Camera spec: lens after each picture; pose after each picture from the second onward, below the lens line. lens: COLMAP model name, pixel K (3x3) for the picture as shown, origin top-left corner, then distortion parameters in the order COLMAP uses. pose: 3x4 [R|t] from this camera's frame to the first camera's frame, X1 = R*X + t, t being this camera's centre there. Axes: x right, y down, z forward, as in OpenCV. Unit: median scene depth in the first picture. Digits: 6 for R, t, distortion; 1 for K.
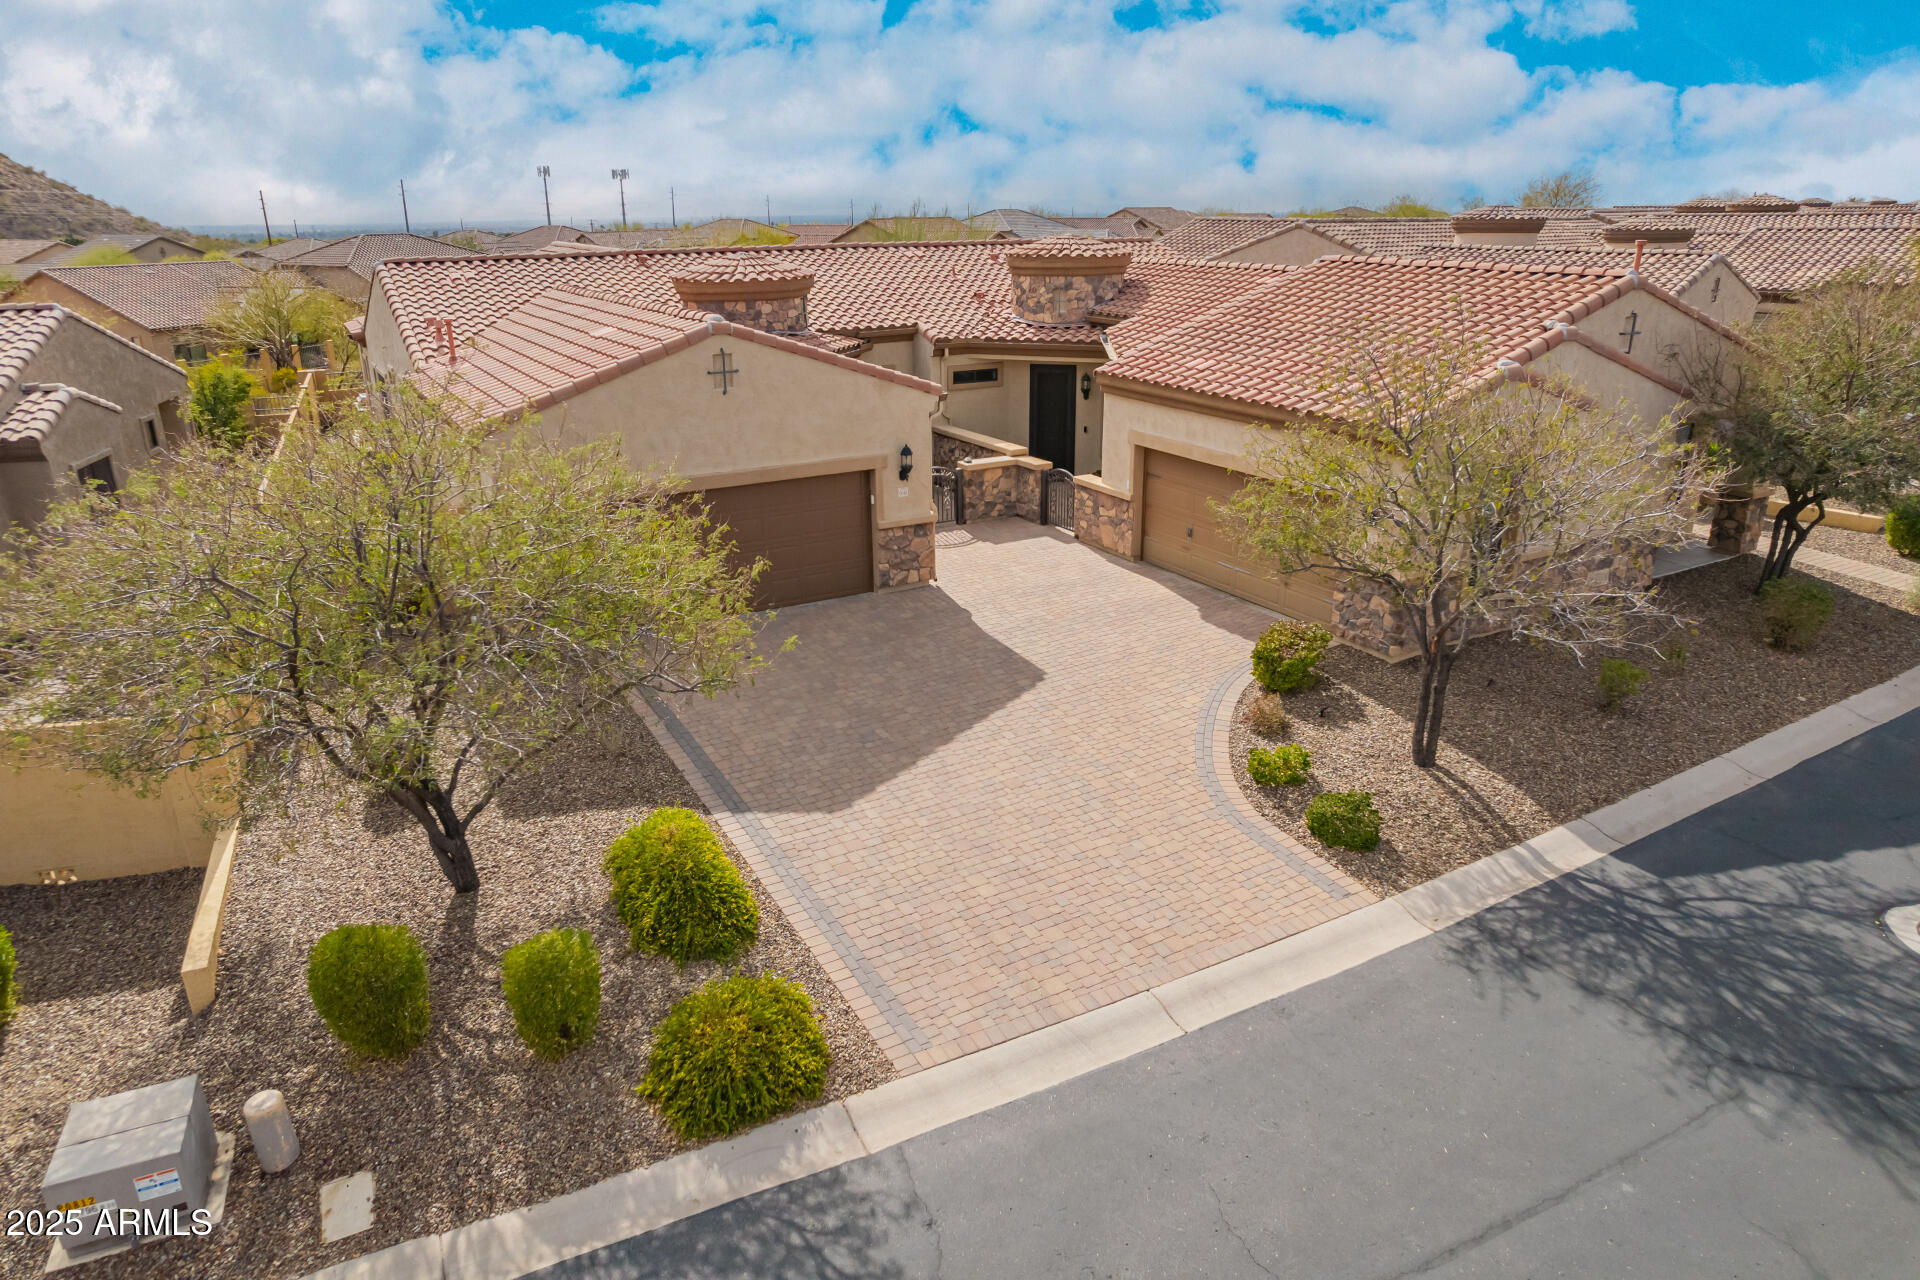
lens RADIAL K [[1219.1, 0, 963.3], [0, 1219.1, 665.8], [0, 0, 1]] dist [-0.085137, 0.076709]
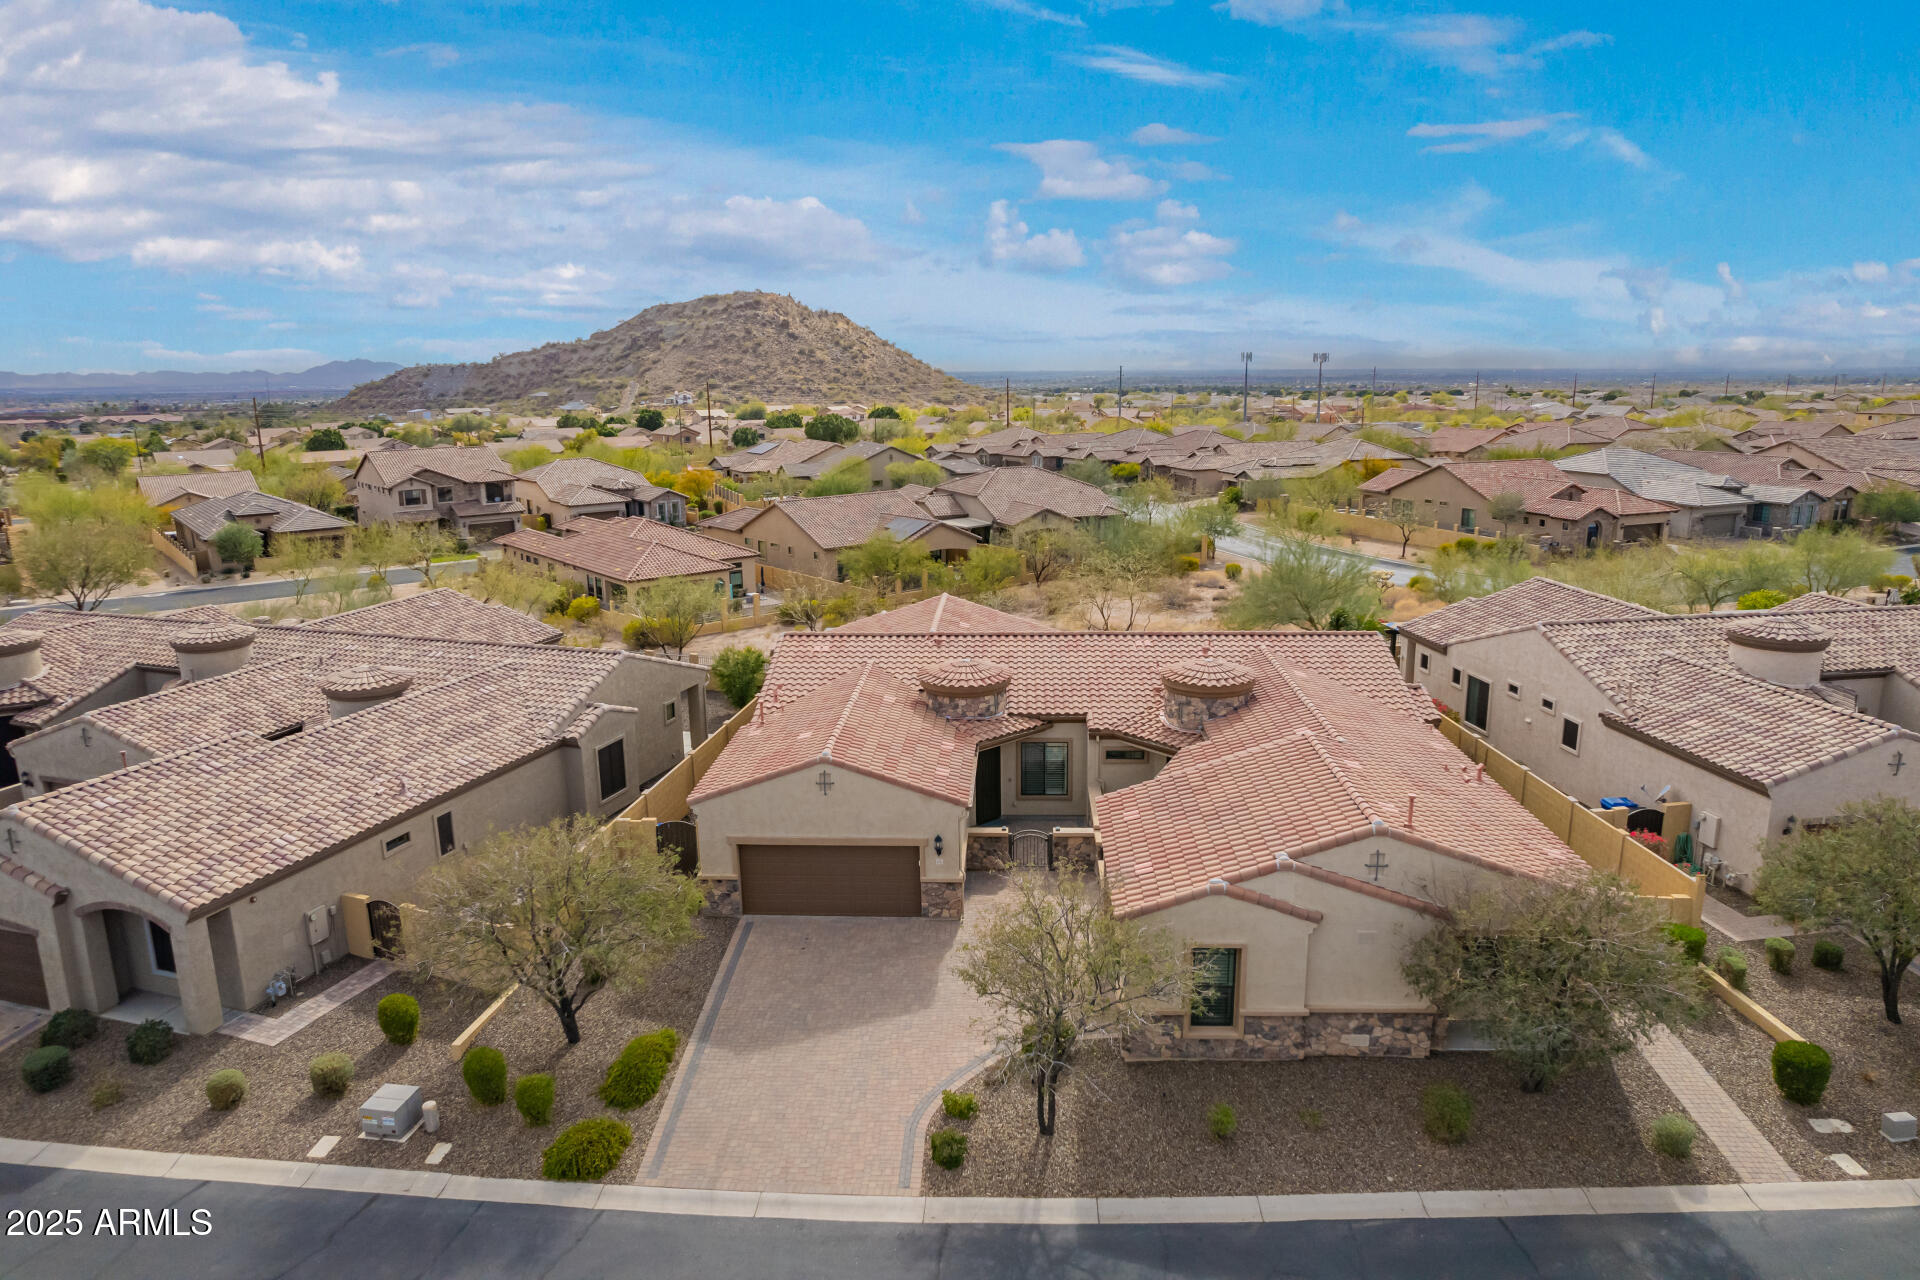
lens RADIAL K [[1233.7, 0, 972.8], [0, 1233.7, 665.2], [0, 0, 1]] dist [-0.077546, 0.071625]
pose [[0.838454, 0.127987, -0.529731, 0.928853], [-0.185903, 0.980899, -0.057253, -0.357383], [0.512284, 0.146483, 0.846231, -0.438308]]
